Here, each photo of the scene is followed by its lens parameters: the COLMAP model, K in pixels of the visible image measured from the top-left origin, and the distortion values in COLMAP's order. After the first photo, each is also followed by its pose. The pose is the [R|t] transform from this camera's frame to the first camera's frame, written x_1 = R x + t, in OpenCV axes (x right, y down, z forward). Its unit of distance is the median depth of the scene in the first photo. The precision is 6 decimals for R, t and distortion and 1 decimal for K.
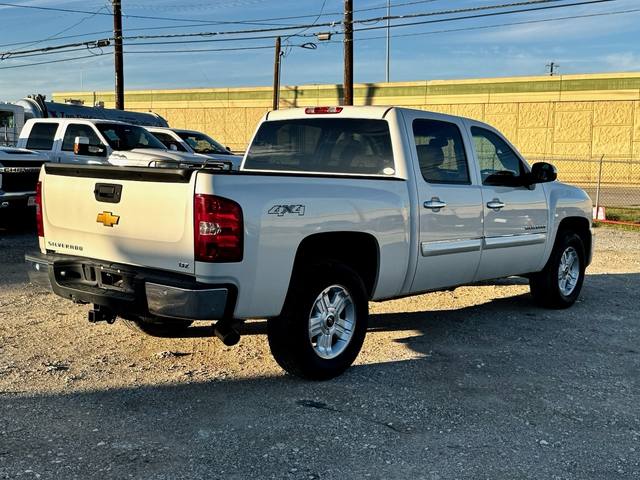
lens RADIAL K [[778.5, 0, 323.2], [0, 778.5, 238.0], [0, 0, 1]] dist [0.098394, 0.000000]
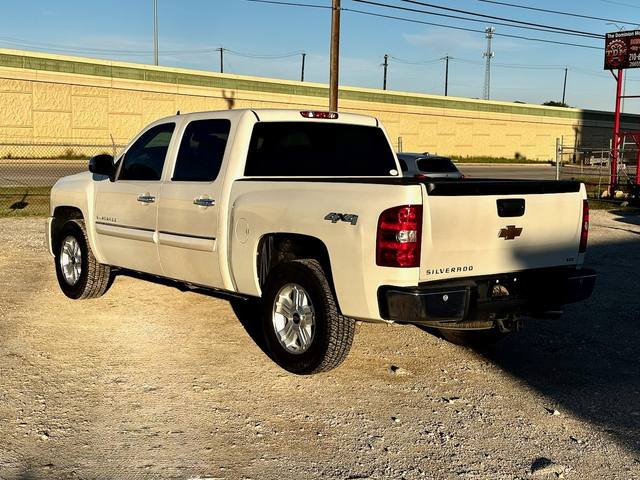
lens RADIAL K [[931.6, 0, 323.5], [0, 931.6, 238.9], [0, 0, 1]] dist [0.162785, 0.000000]
pose [[0.179019, -0.117340, 0.976823, -0.869874], [0.082969, 0.991126, 0.103853, -0.093869], [-0.980341, 0.062455, 0.187166, 0.565657]]
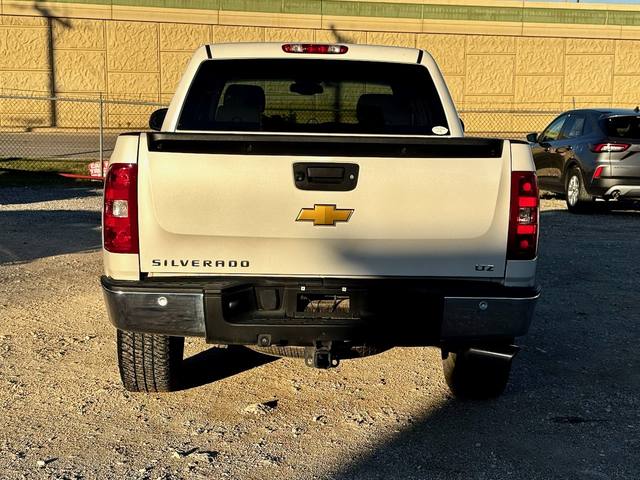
lens RADIAL K [[1098.6, 0, 318.7], [0, 1098.6, 242.3], [0, 0, 1]] dist [0.167177, 0.000000]
pose [[0.737125, -0.093052, 0.669319, -0.515268], [0.067715, 0.995660, 0.063847, -0.034826], [-0.672355, -0.001741, 0.740227, 0.165741]]
